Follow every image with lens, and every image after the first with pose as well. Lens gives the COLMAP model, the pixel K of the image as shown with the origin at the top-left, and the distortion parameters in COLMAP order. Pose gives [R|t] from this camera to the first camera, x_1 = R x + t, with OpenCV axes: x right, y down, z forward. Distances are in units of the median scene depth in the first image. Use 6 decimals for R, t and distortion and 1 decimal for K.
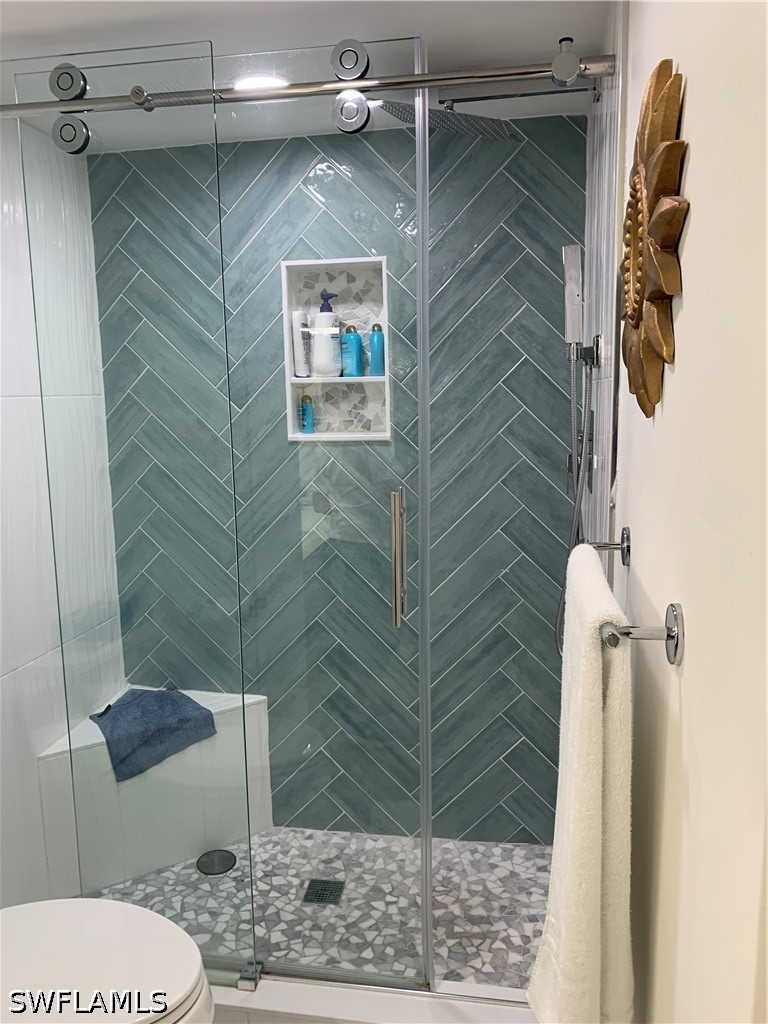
lens RADIAL K [[777.6, 0, 385.2], [0, 777.6, 508.7], [0, 0, 1]] dist [0.007933, -0.006216]
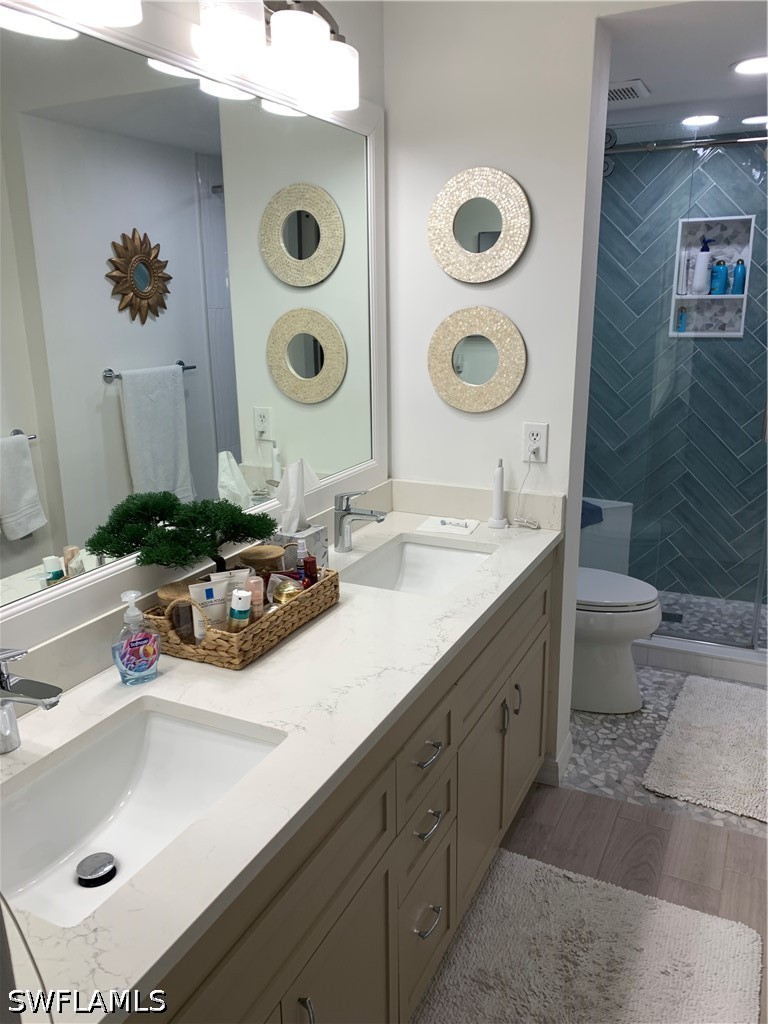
lens RADIAL K [[777.6, 0, 384.9], [0, 777.6, 518.6], [0, 0, 1]] dist [0.007933, -0.006216]
pose [[0.964028, 0.070805, -0.256198, -0.250773], [-0.035081, 0.989328, 0.141419, 0.073133], [0.263477, -0.127344, 0.956224, -0.698263]]
